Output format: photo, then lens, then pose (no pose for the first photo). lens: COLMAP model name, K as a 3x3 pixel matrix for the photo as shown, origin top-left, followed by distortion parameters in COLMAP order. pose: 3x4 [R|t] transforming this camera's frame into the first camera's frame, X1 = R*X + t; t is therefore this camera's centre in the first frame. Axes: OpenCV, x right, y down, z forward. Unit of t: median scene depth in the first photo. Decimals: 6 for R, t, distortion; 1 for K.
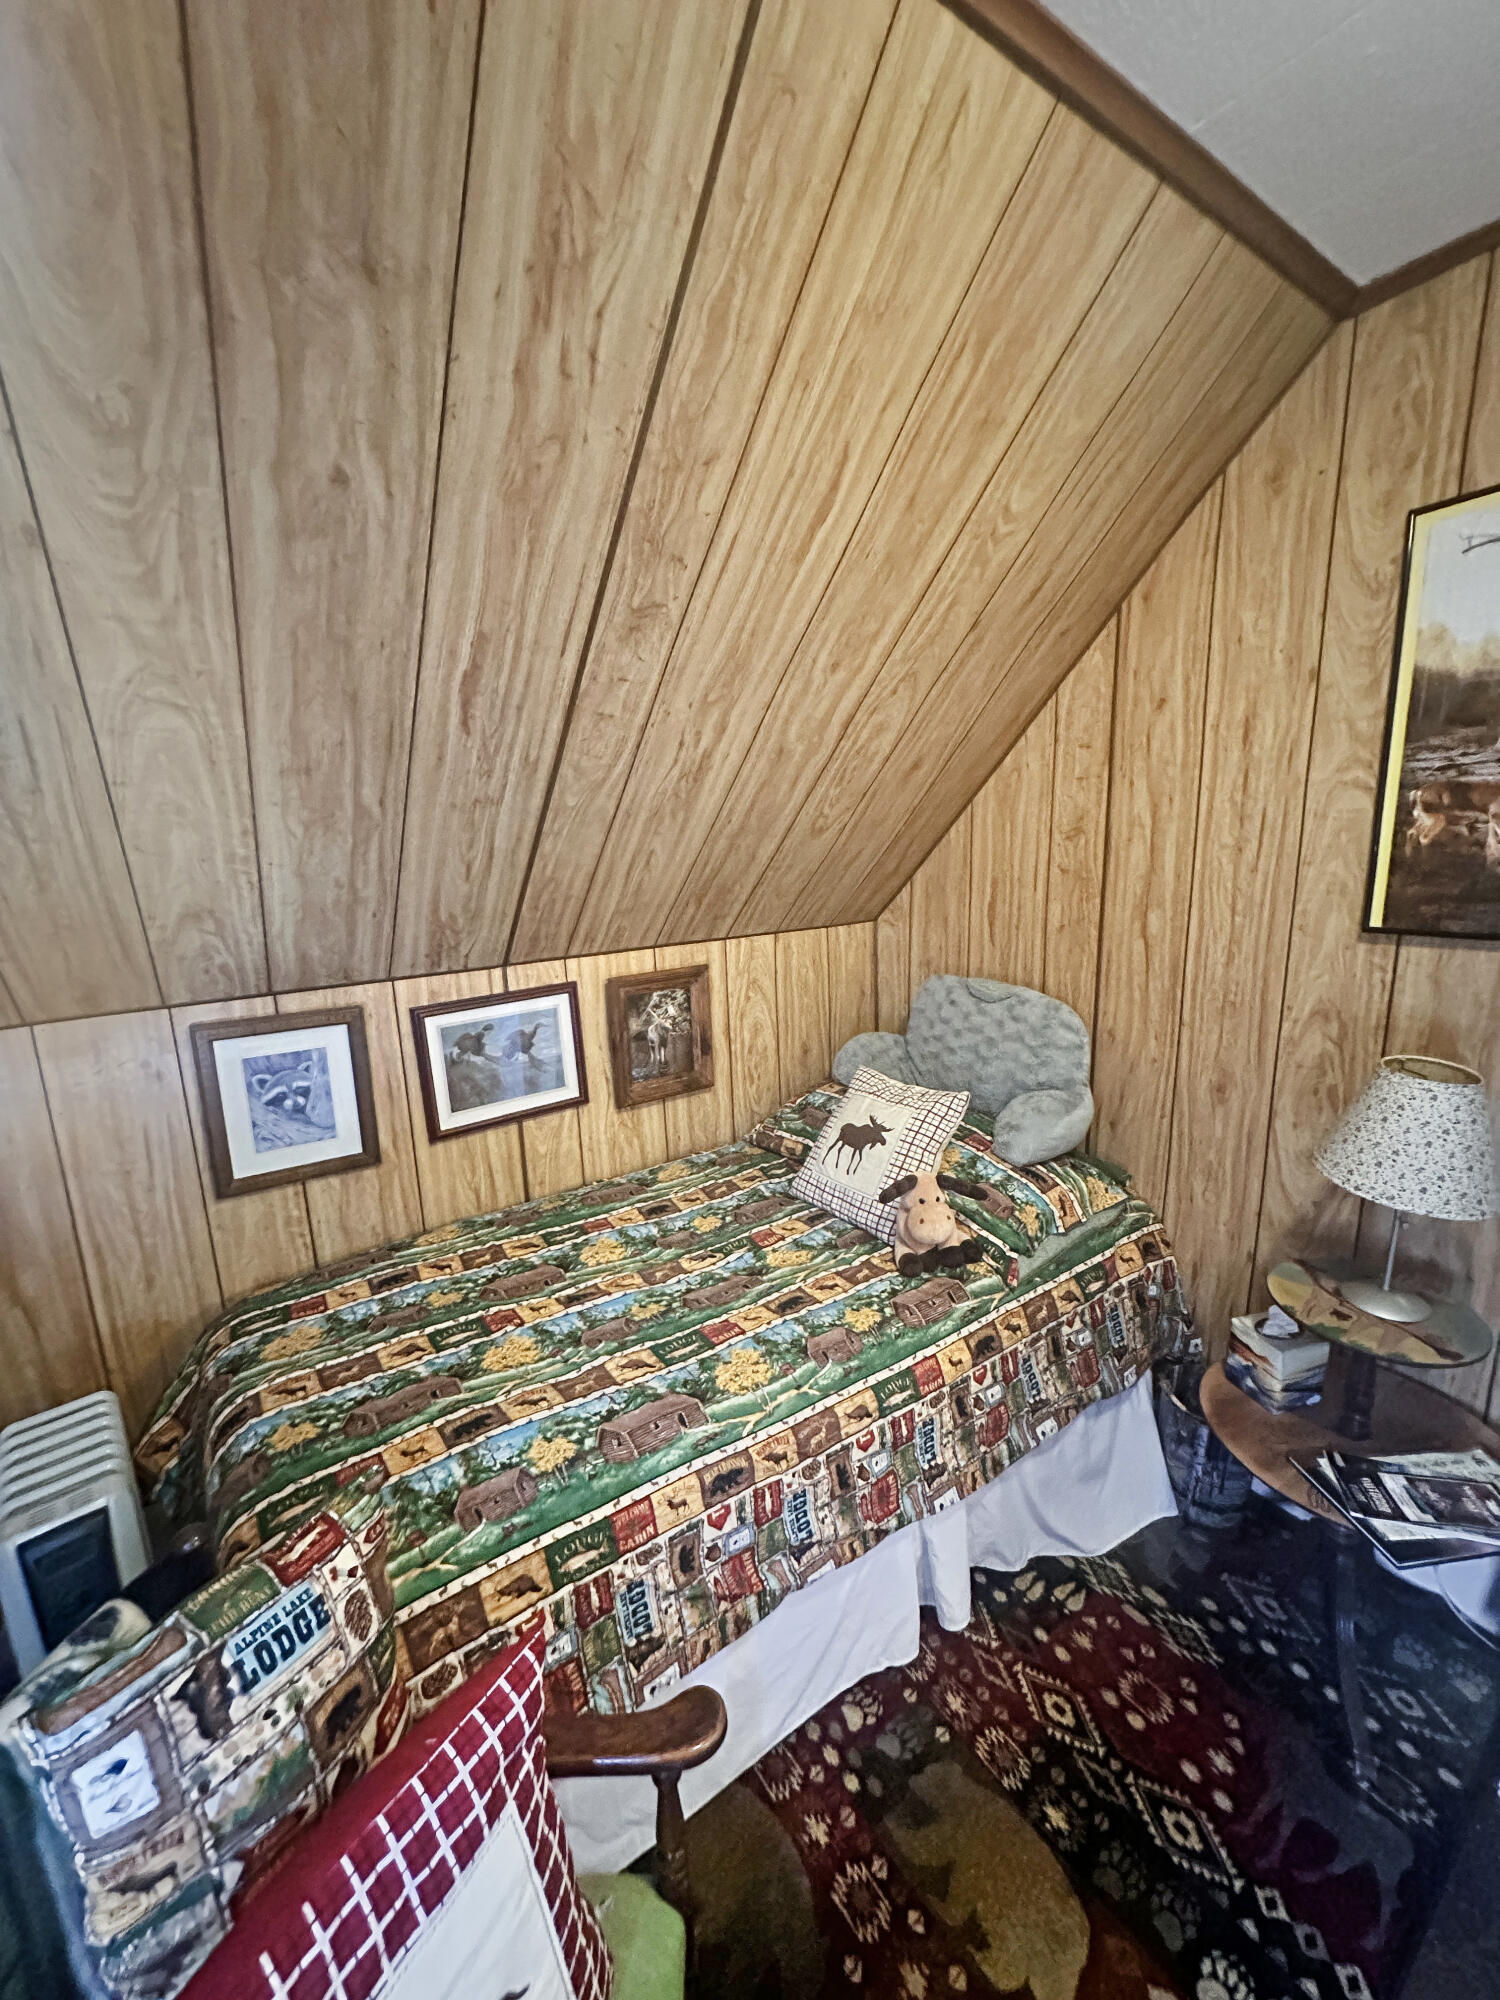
lens RADIAL K [[797.5, 0, 752.2], [0, 797.5, 998.2], [0, 0, 1]] dist [-0.004298, 0.001110]
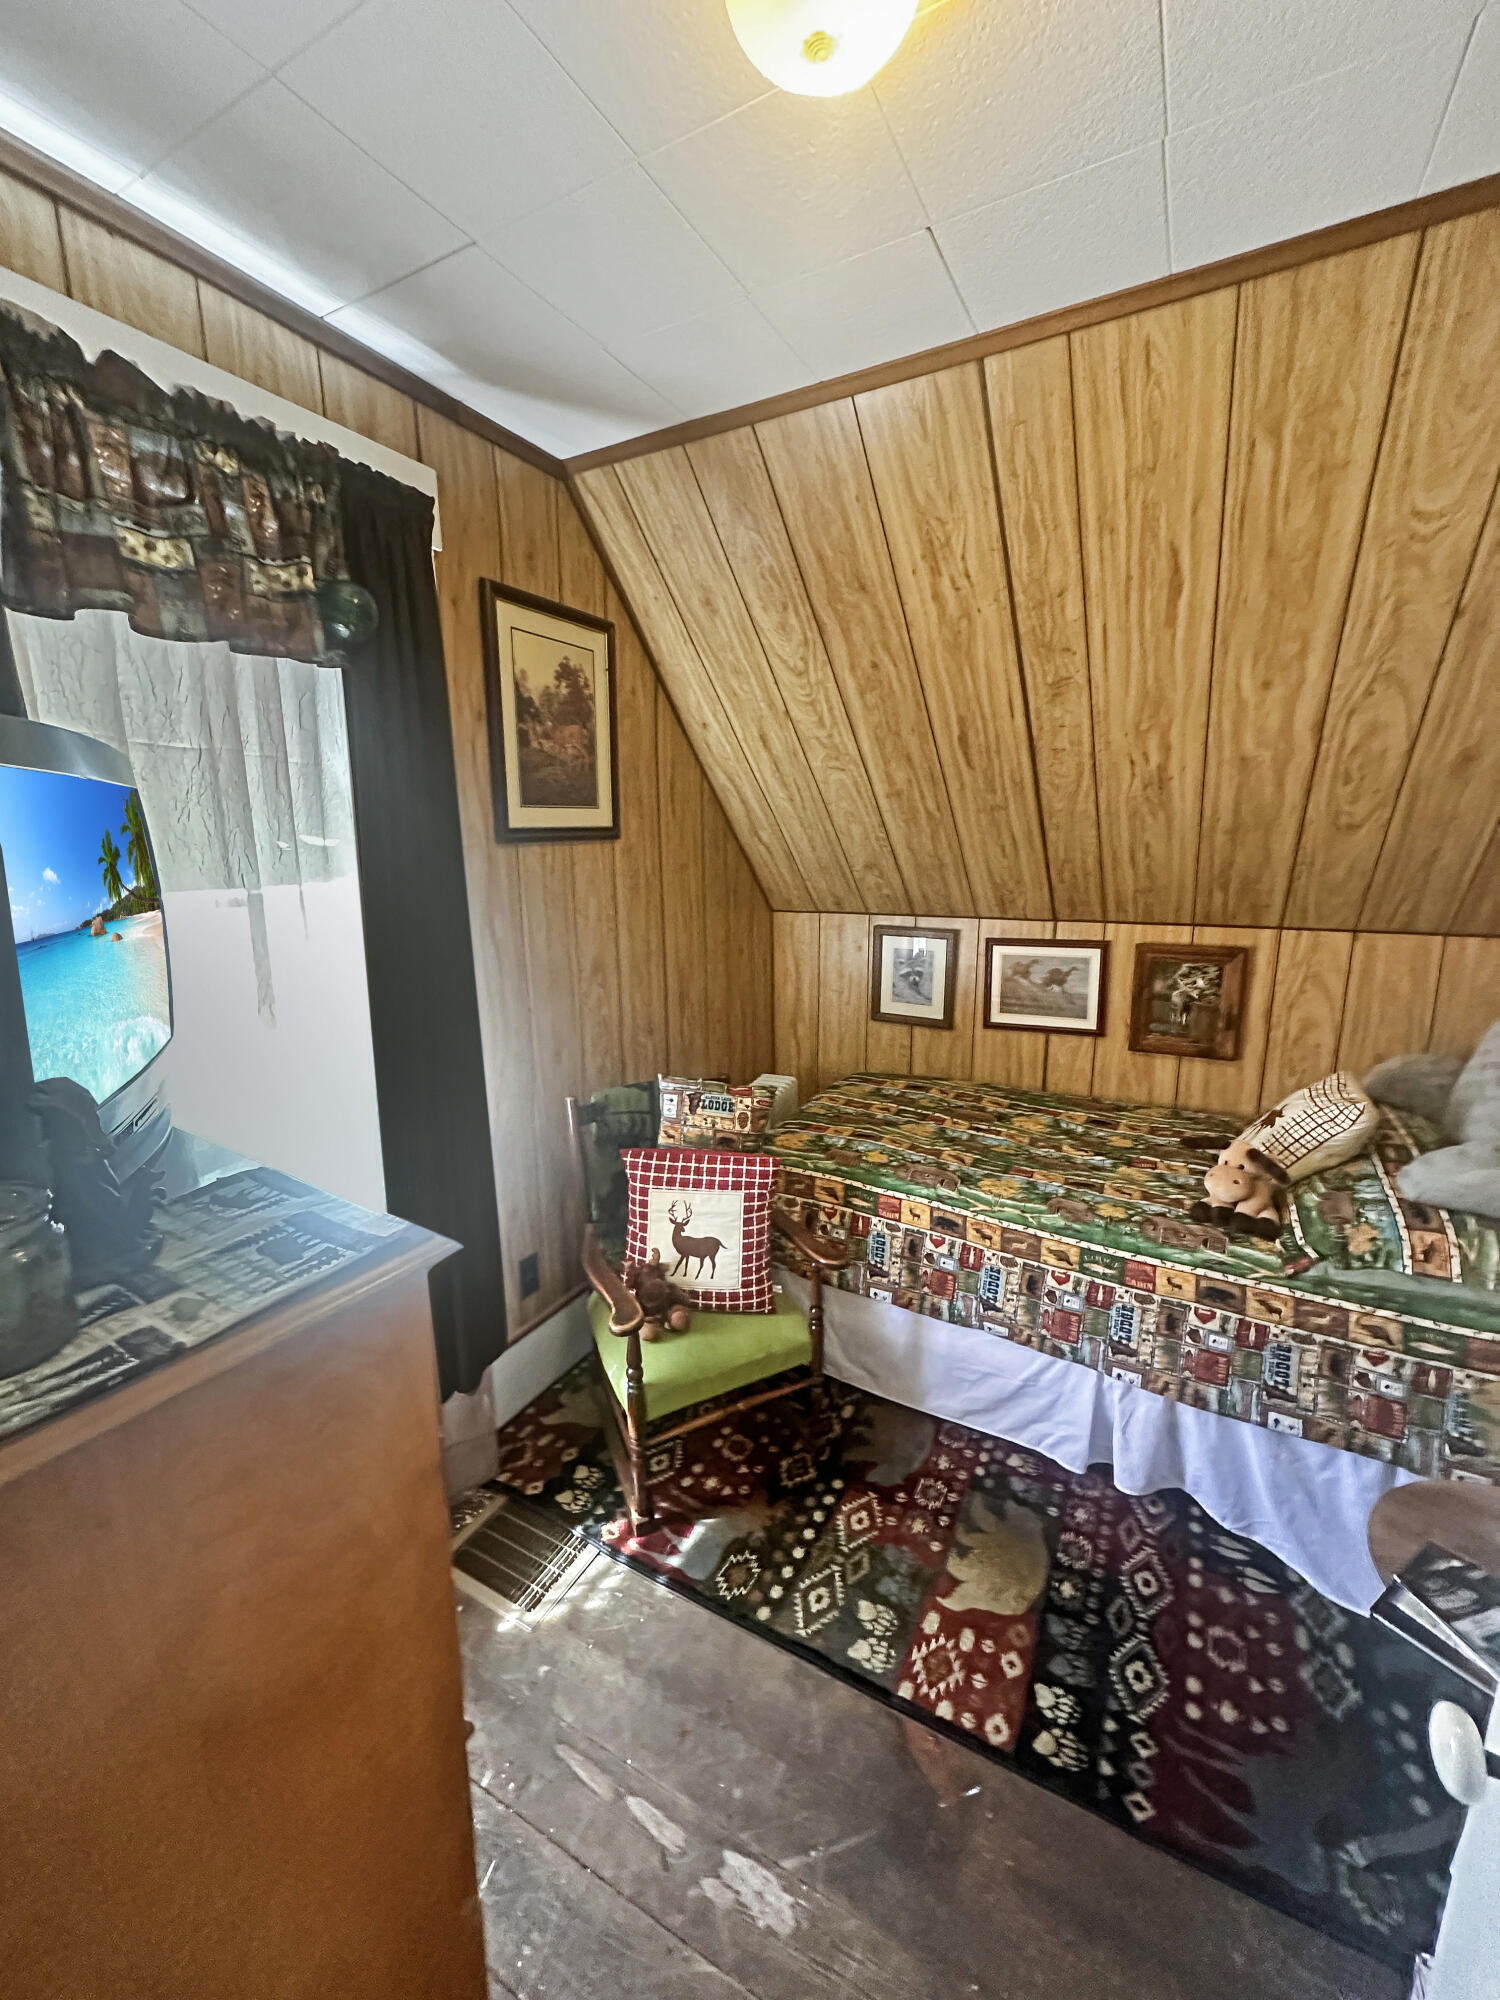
lens RADIAL K [[797.5, 0, 745.9], [0, 797.5, 994.1], [0, 0, 1]] dist [-0.004298, 0.001110]
pose [[0.432884, 0.200847, -0.878790, 0.853976], [-0.183235, 0.974116, 0.132374, -0.000213], [0.882630, 0.103722, 0.458482, -0.131186]]
